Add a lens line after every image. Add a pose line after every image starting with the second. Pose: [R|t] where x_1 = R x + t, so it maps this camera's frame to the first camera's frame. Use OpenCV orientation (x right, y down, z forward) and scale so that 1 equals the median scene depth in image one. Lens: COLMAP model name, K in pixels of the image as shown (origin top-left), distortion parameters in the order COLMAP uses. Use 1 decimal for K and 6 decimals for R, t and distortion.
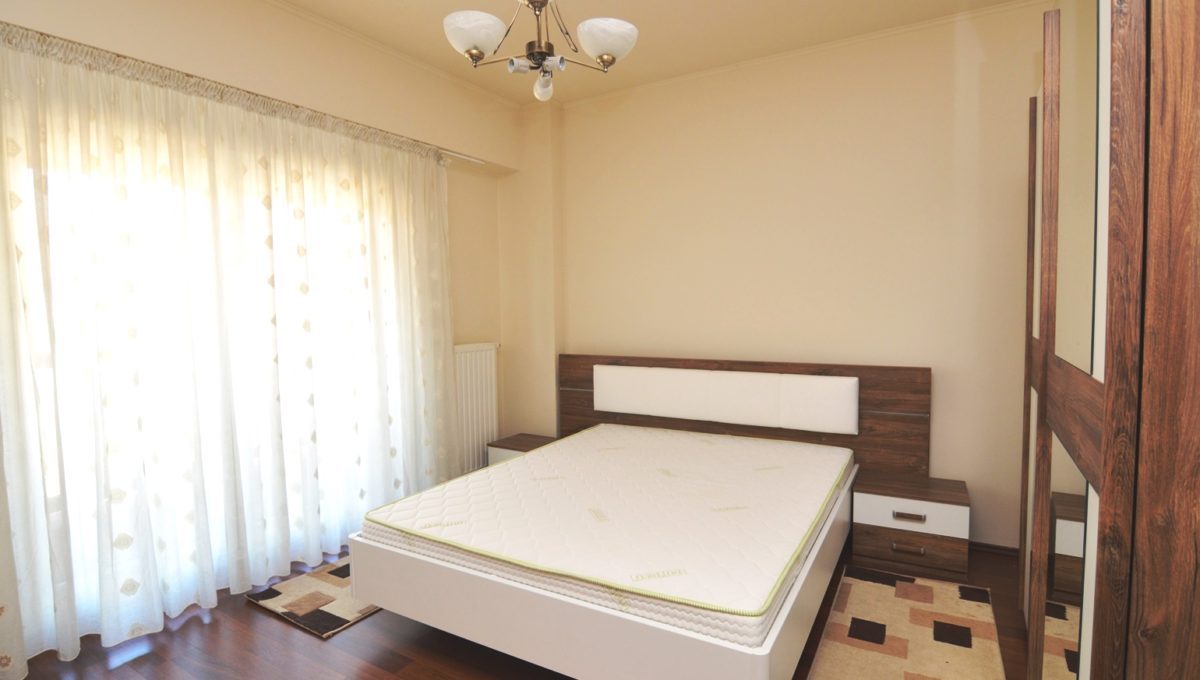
lens RADIAL K [[587.6, 0, 592.2], [0, 587.6, 338.7], [0, 0, 1]] dist [-0.004244, -0.012489]
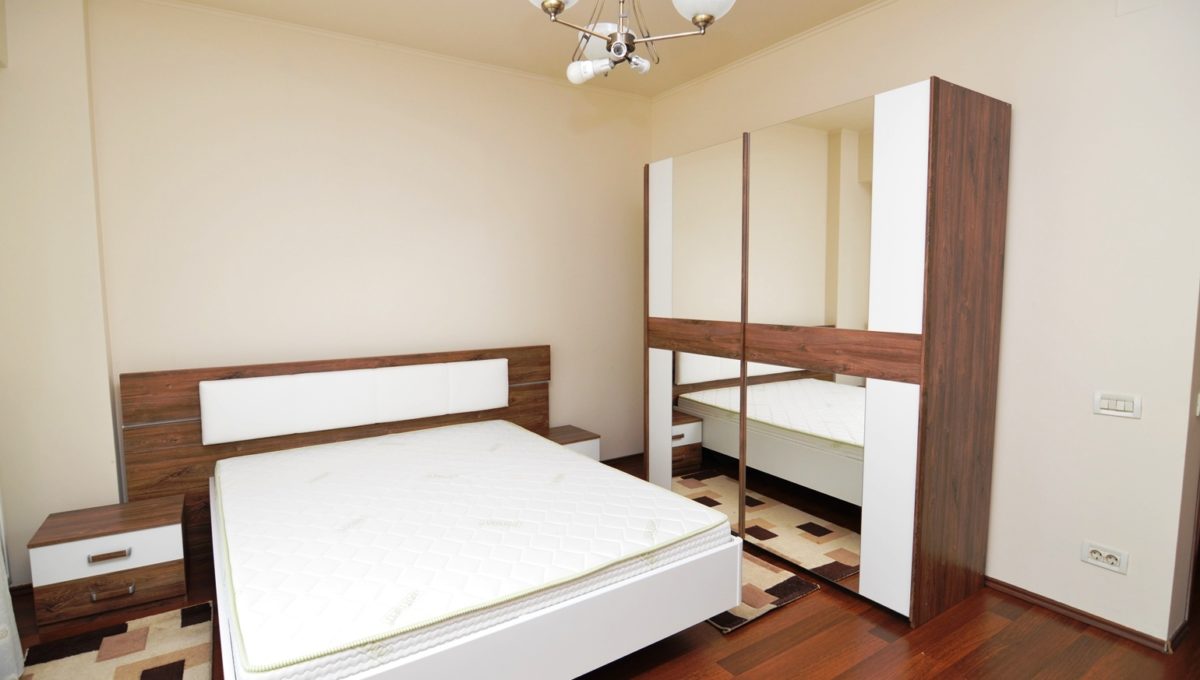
lens RADIAL K [[587.6, 0, 592.2], [0, 587.6, 338.7], [0, 0, 1]] dist [-0.004244, -0.012489]
pose [[0.431410, -0.067737, 0.899610, -0.663306], [0.050821, 0.997419, 0.050730, -0.030729], [-0.900724, 0.023834, 0.433738, 0.400270]]
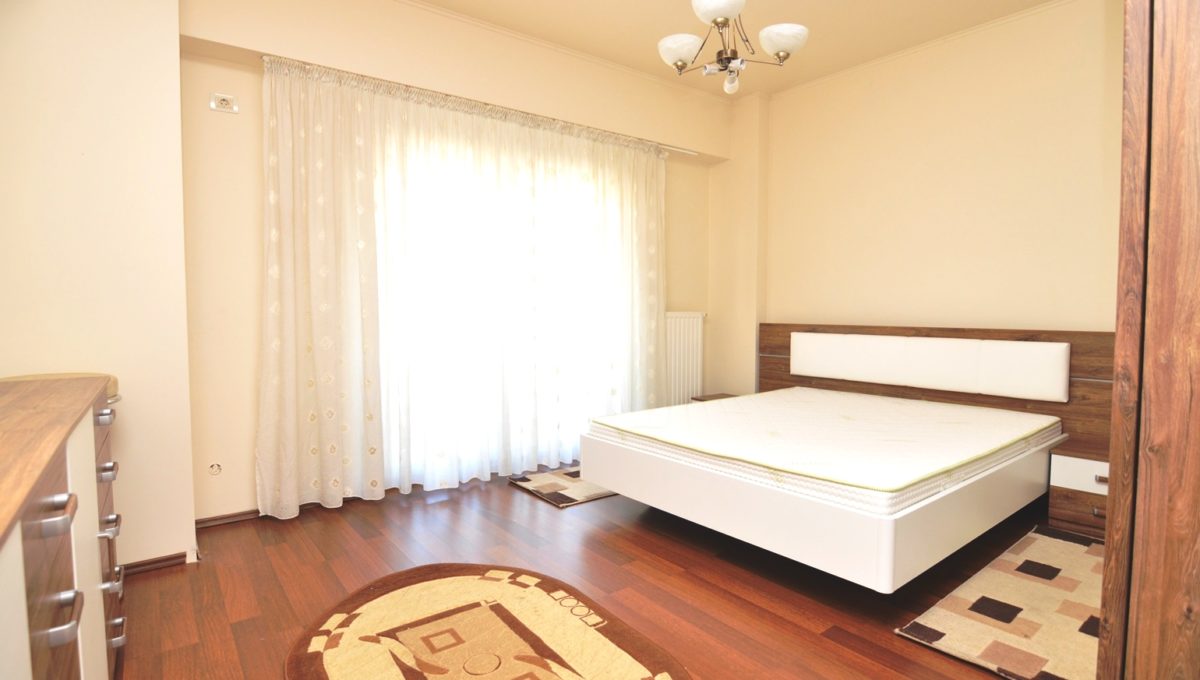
lens RADIAL K [[587.6, 0, 592.2], [0, 587.6, 338.7], [0, 0, 1]] dist [-0.004244, -0.012489]
pose [[0.930812, 0.033186, -0.363988, 0.085526], [-0.034398, 0.999403, 0.003154, 0.101599], [0.363875, 0.009585, 0.931398, -0.224864]]
